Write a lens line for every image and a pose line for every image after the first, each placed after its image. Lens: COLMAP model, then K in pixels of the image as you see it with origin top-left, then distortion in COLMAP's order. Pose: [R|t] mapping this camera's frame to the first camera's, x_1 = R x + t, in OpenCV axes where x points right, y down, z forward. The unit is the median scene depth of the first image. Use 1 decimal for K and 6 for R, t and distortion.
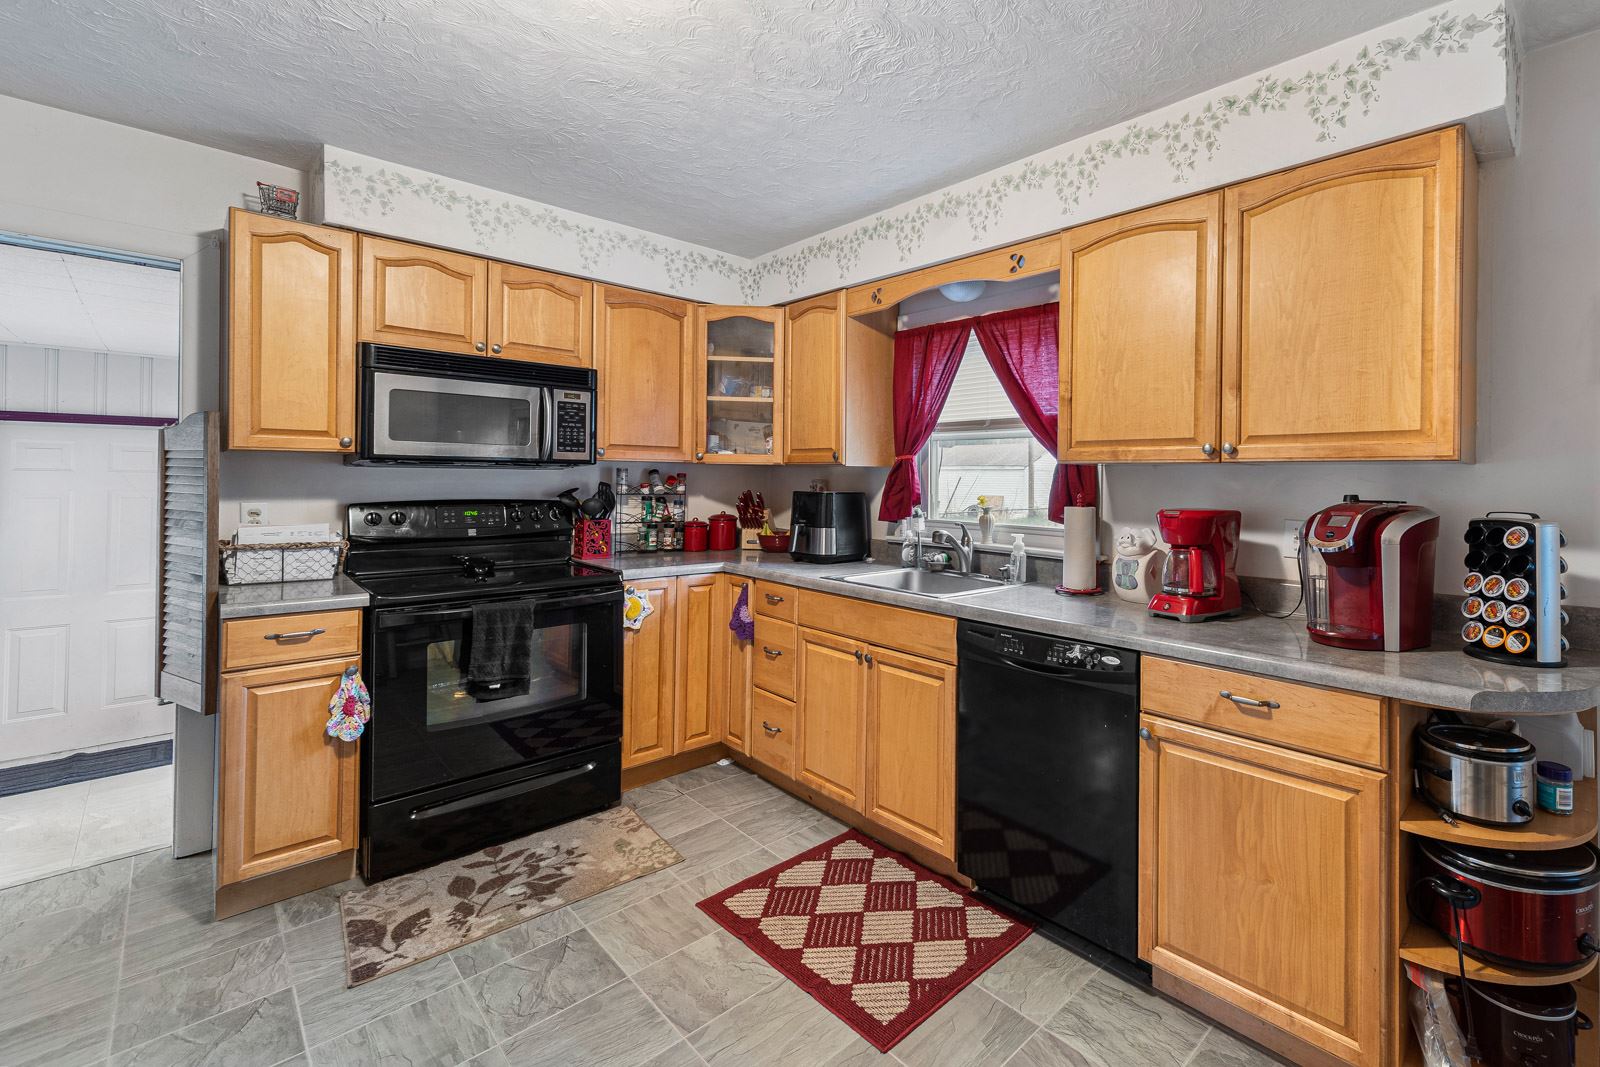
lens RADIAL K [[681.4, 0, 968.6], [0, 681.4, 474.5], [0, 0, 1]] dist [0.002904, 0.000278]
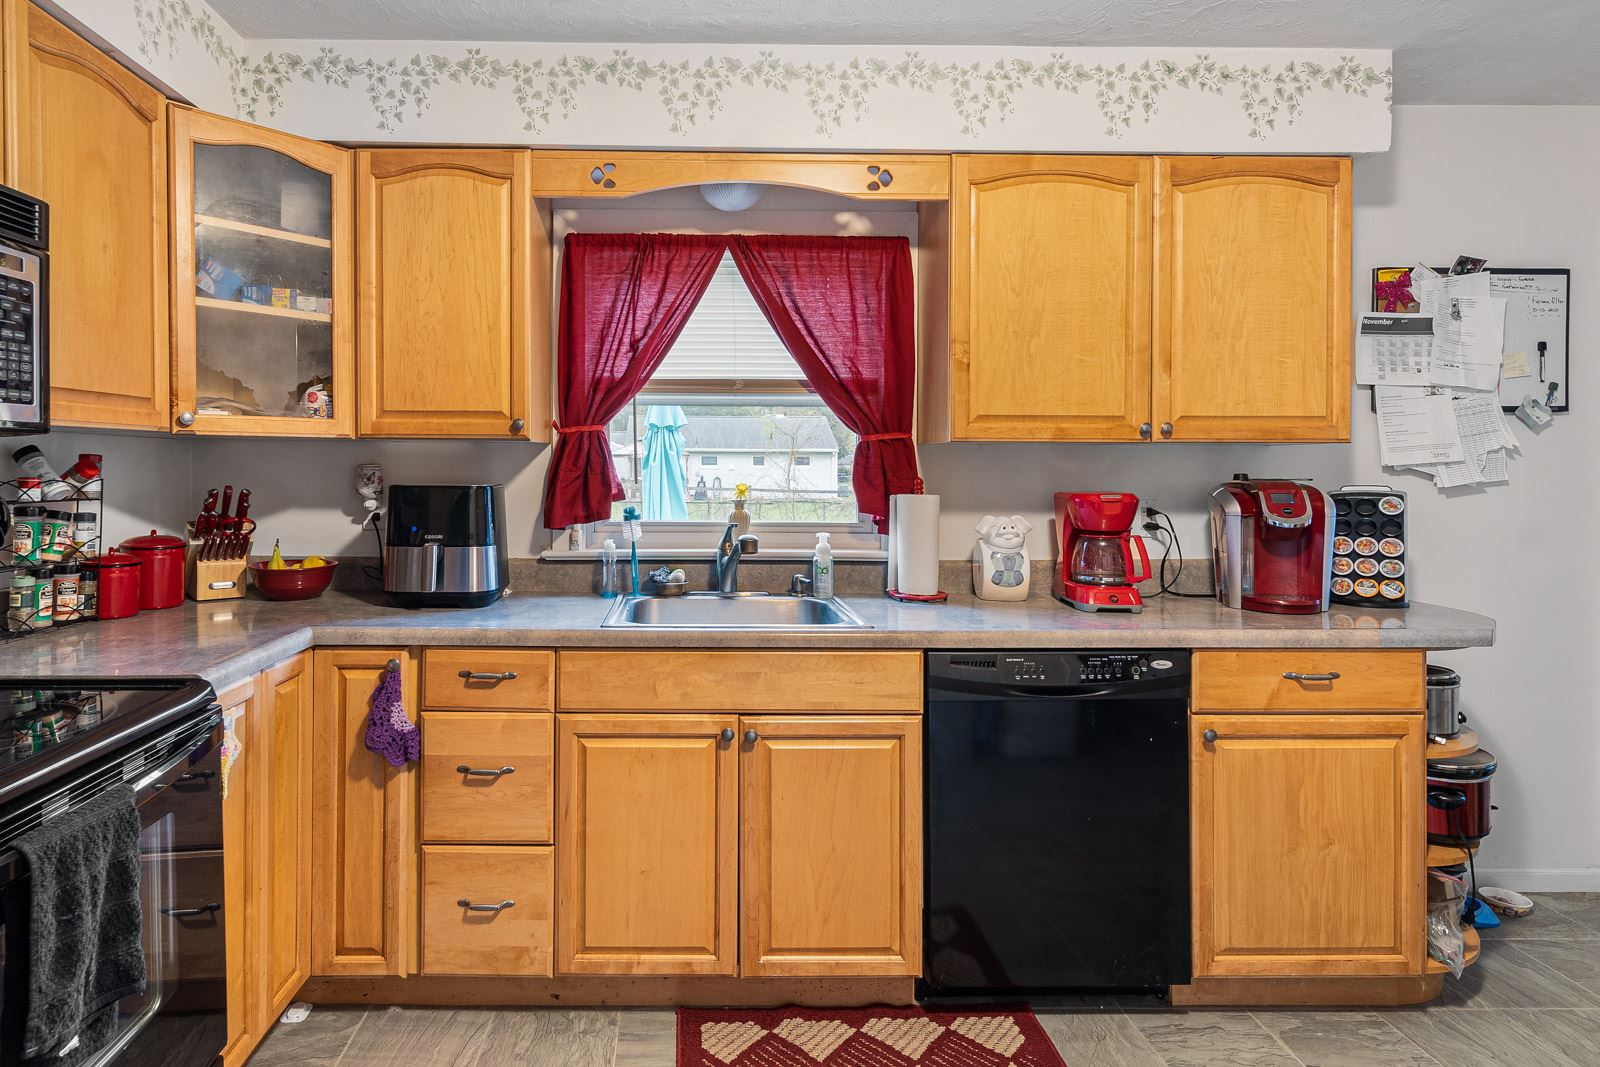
lens RADIAL K [[828.0, 0, 700.8], [0, 828.0, 467.7], [0, 0, 1]] dist [0.001990, 0.001596]
pose [[0.749980, -0.014109, 0.661311, -0.775740], [0.000792, 0.999791, 0.020432, -0.005860], [-0.661461, -0.014800, 0.749834, 0.479338]]
